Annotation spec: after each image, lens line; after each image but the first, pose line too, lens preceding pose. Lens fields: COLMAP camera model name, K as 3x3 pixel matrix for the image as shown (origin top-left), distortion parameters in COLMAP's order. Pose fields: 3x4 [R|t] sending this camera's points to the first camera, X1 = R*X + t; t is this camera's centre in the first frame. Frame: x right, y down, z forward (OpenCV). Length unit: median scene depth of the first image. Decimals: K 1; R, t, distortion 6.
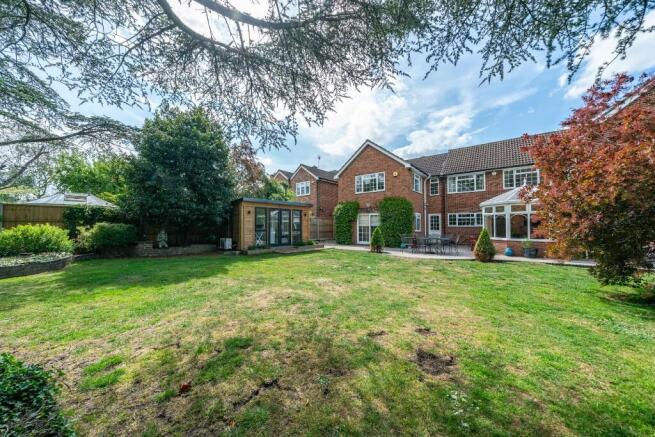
lens RADIAL K [[220.9, 0, 326.9], [0, 220.9, 221.3], [0, 0, 1]] dist [-0.001819, 0.000004]
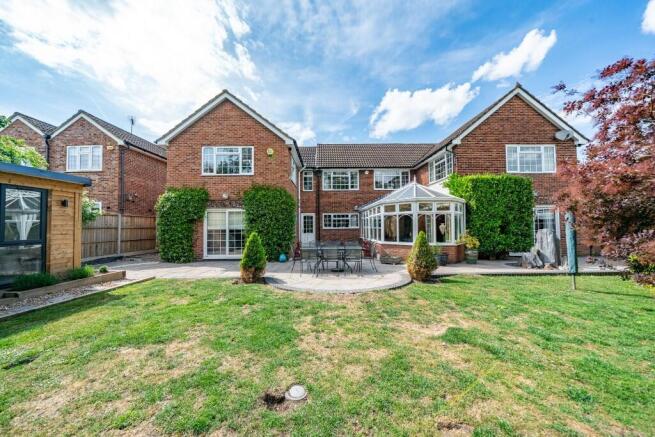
lens RADIAL K [[220.9, 0, 323.4], [0, 220.9, 220.7], [0, 0, 1]] dist [-0.001819, 0.000004]
pose [[0.785556, 0.012811, 0.618658, 0.020267], [-0.005637, 0.999892, -0.013548, 0.004625], [-0.618765, 0.007156, 0.785543, 0.333796]]
